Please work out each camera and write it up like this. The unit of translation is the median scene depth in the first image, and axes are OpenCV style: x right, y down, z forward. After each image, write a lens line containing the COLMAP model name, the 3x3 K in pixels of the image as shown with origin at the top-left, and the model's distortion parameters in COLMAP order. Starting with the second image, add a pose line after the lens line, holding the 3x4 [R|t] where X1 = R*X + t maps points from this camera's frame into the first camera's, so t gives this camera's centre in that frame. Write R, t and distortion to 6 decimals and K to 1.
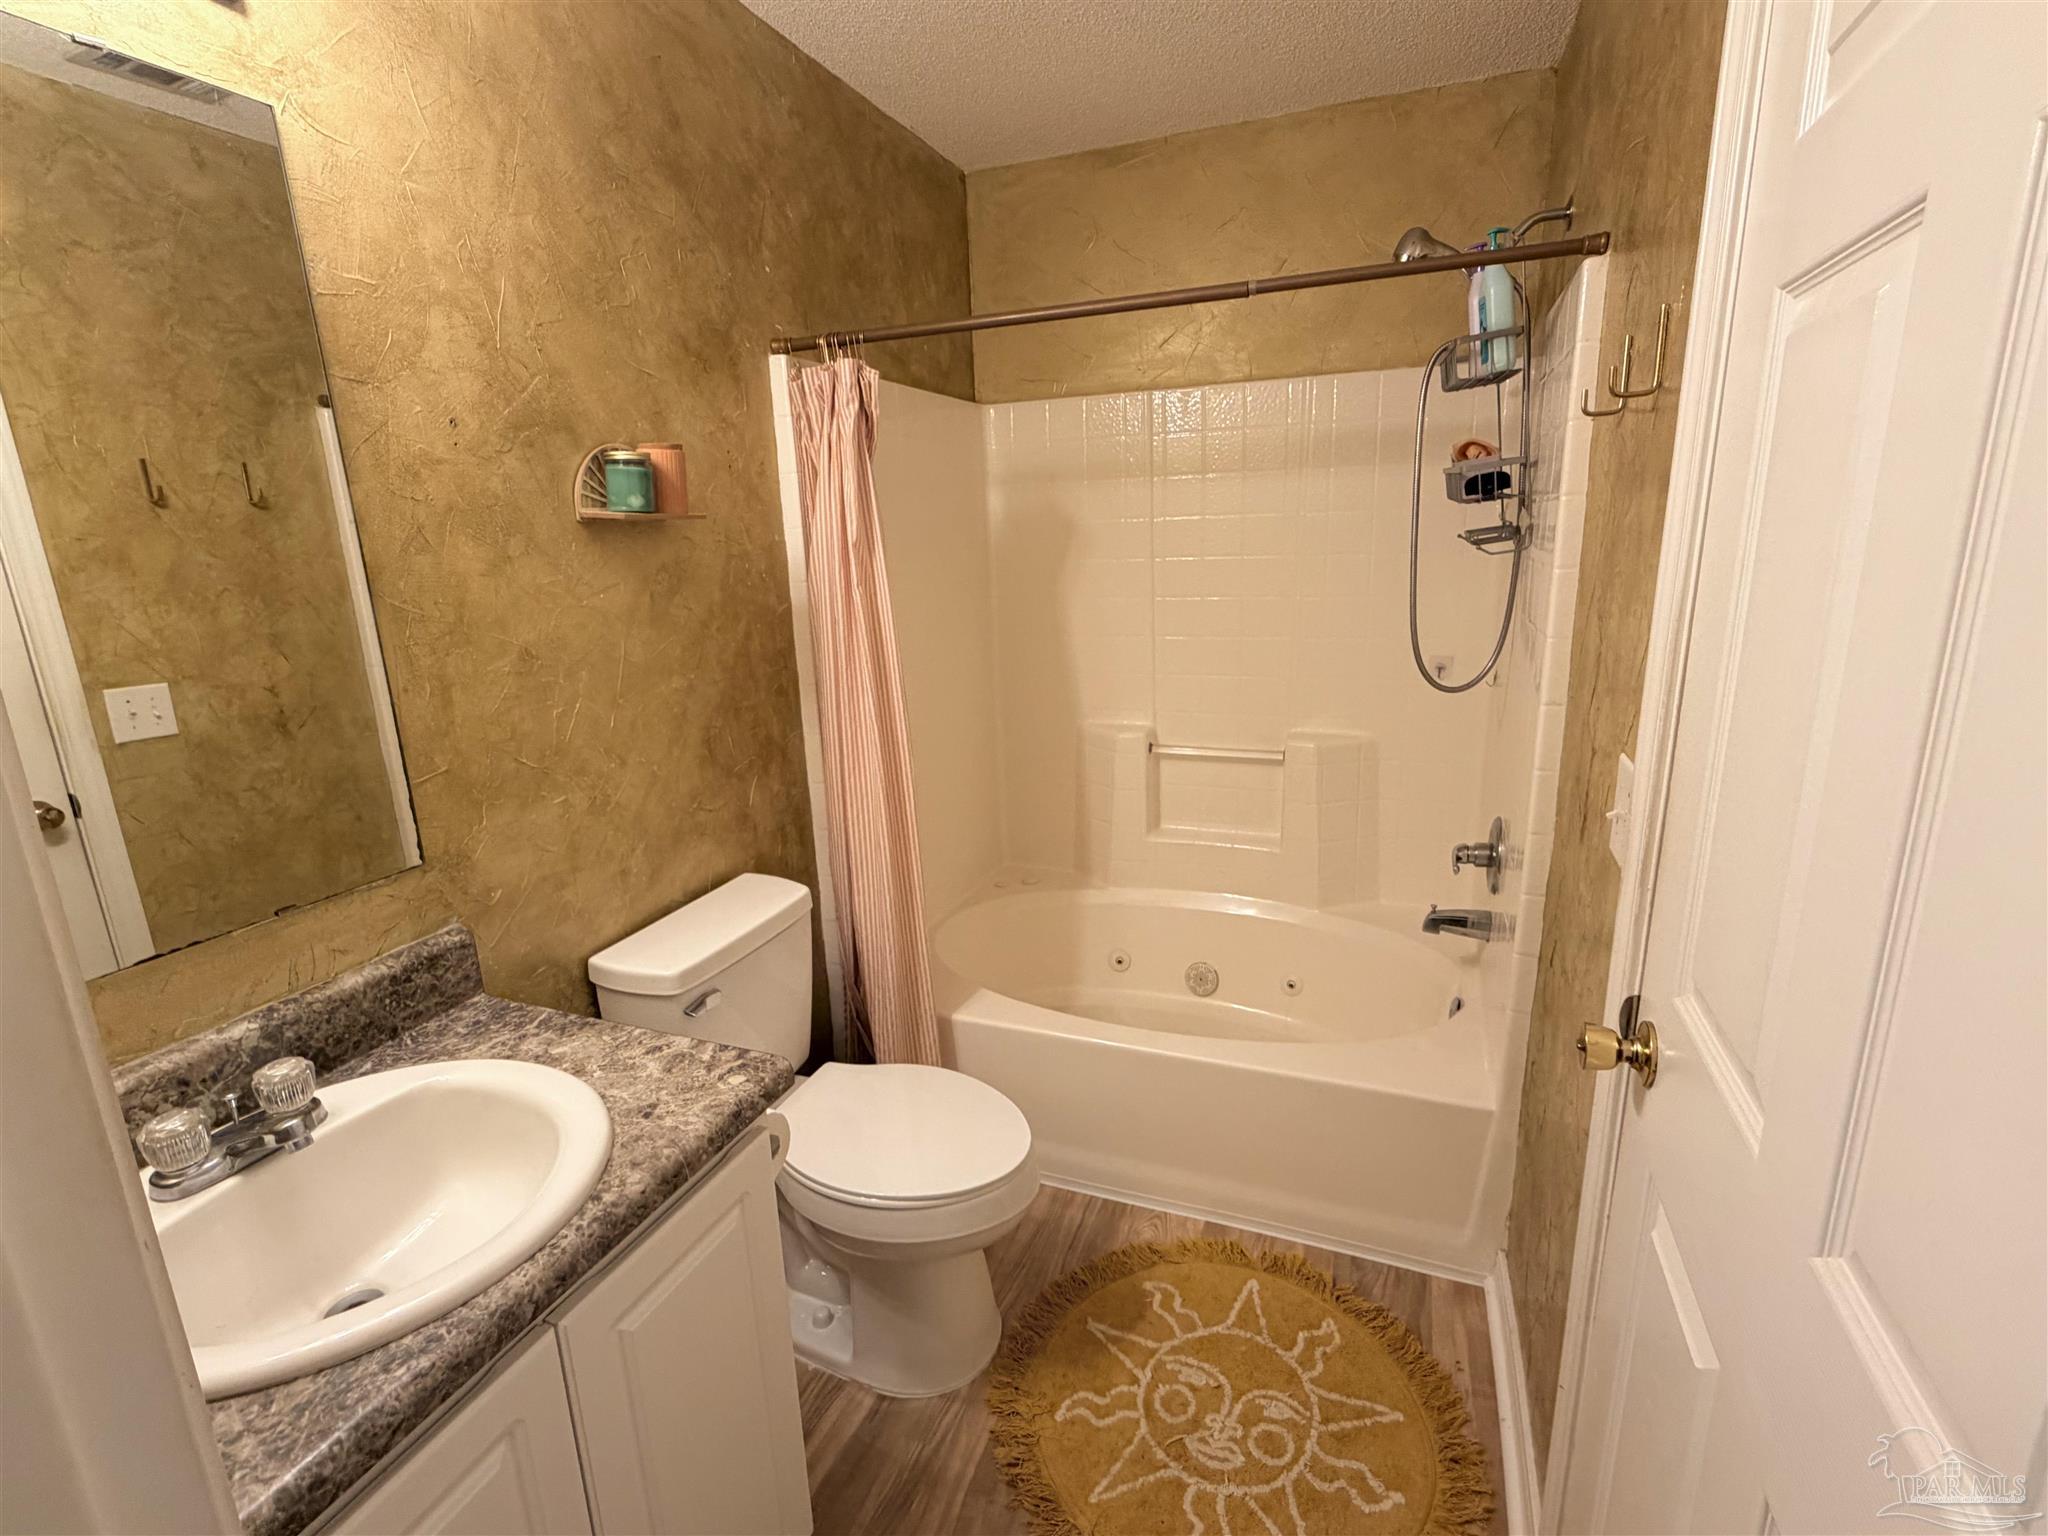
lens RADIAL K [[954.8, 0, 1025.0], [0, 954.8, 769.9], [0, 0, 1]] dist [0.000344, -0.000123]
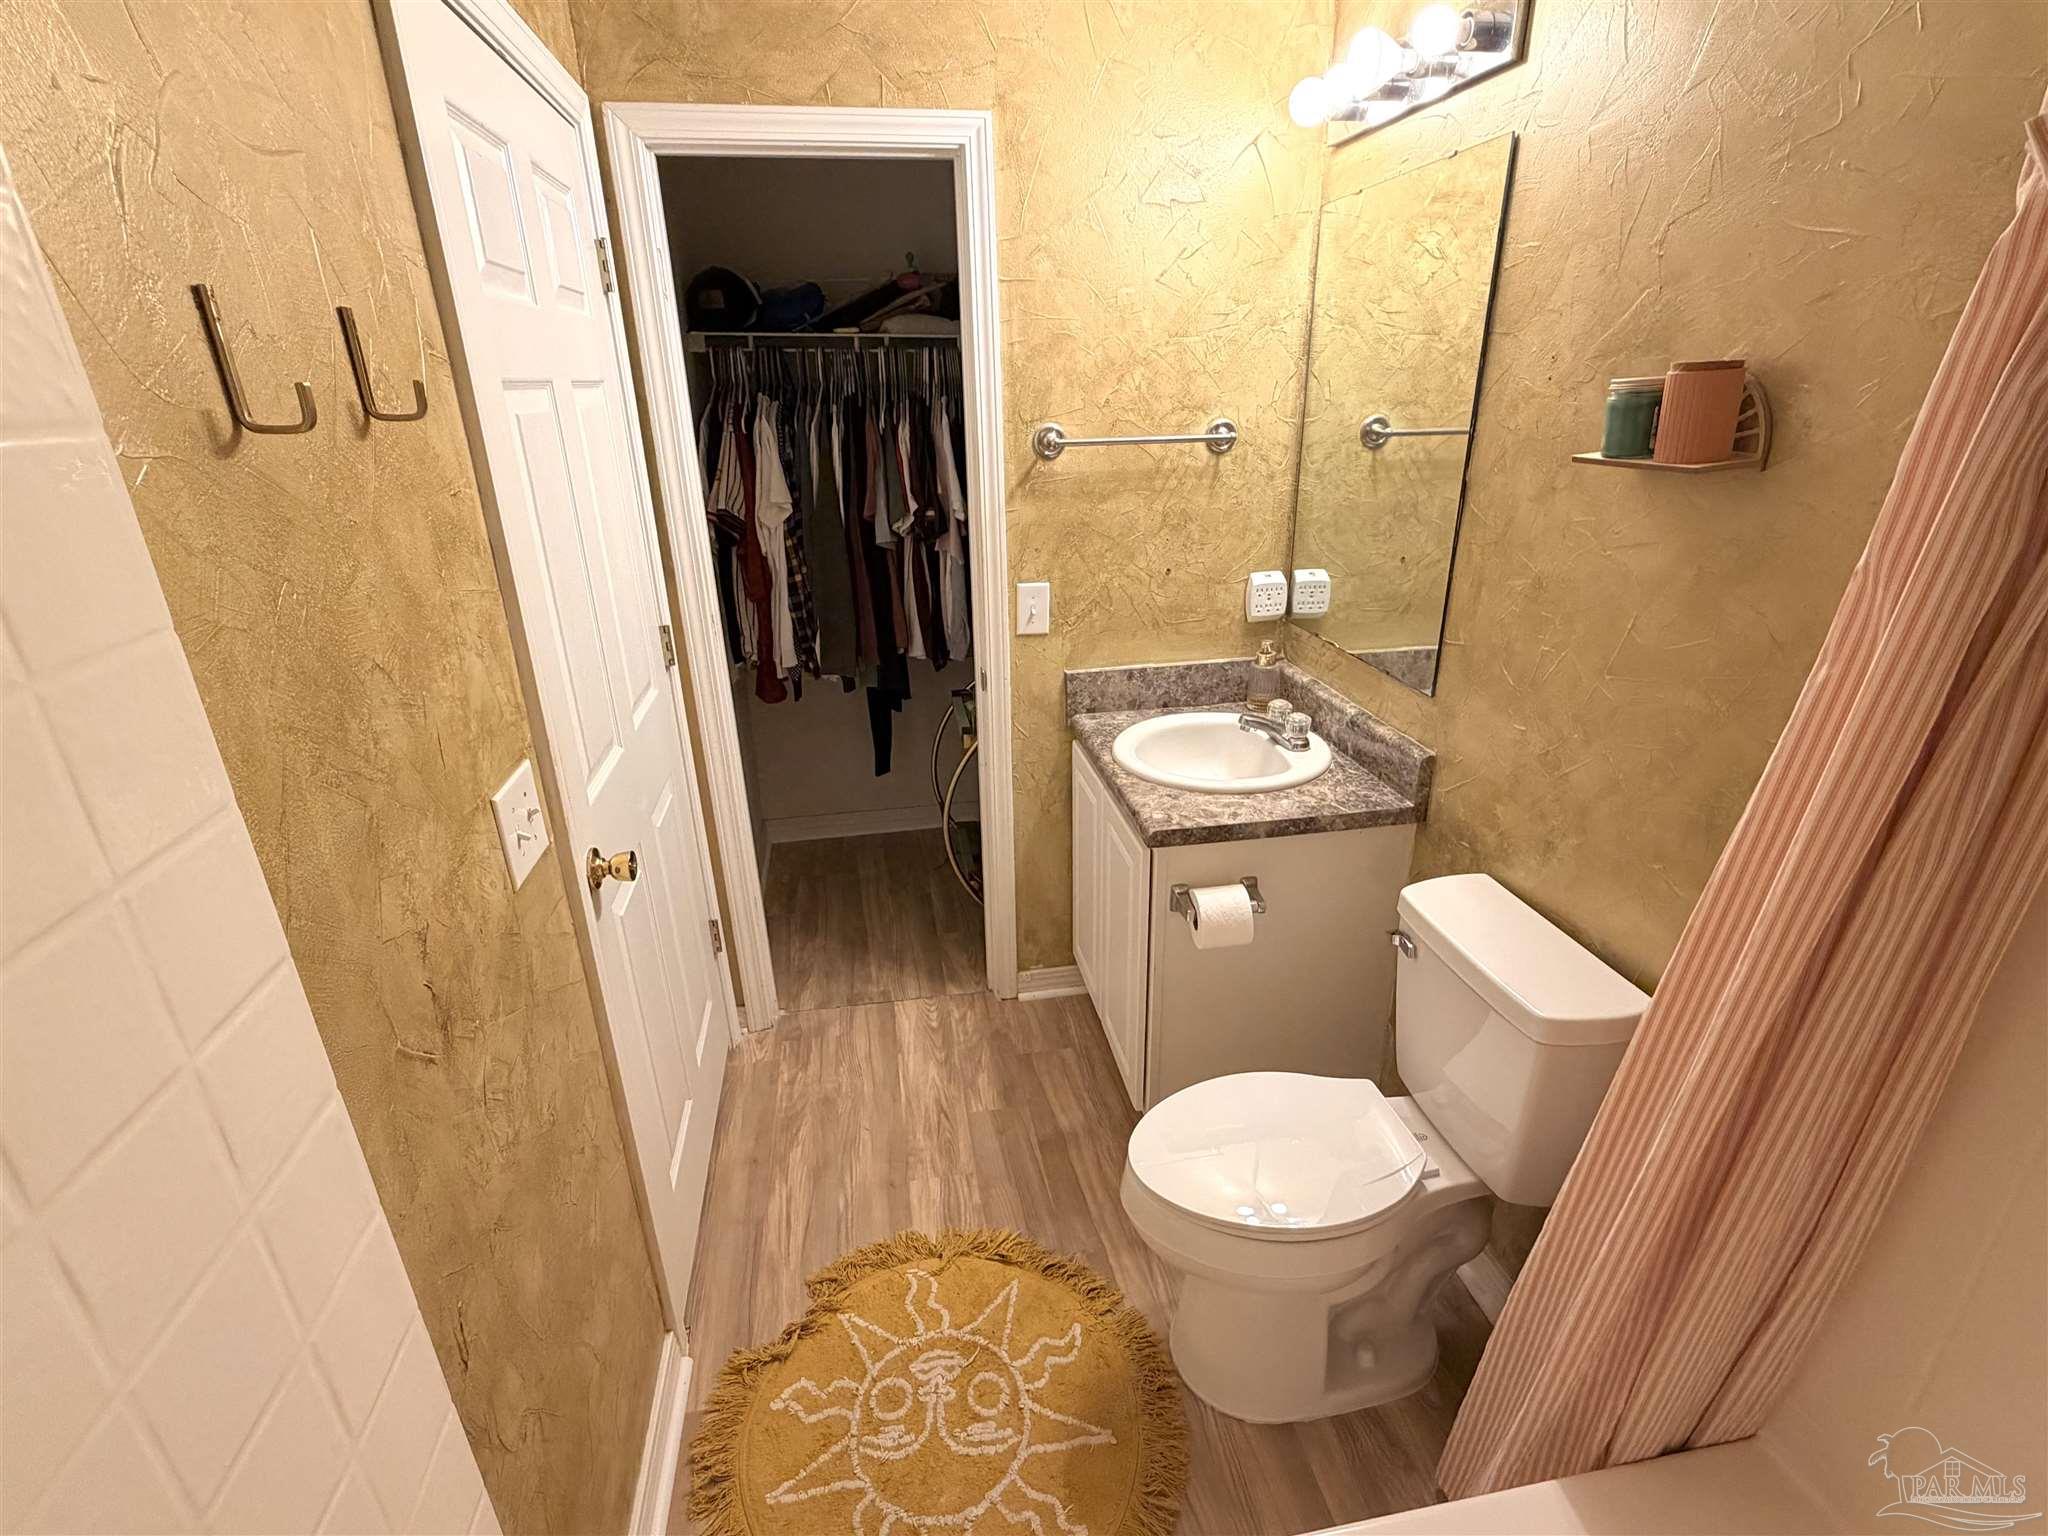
lens RADIAL K [[954.8, 0, 1025.0], [0, 954.8, 769.9], [0, 0, 1]] dist [0.000344, -0.000123]
pose [[-0.850624, 0.241028, -0.467273, 0.445914], [-0.083715, 0.815307, 0.572946, -0.460415], [0.519067, 0.526479, -0.673342, 1.385210]]
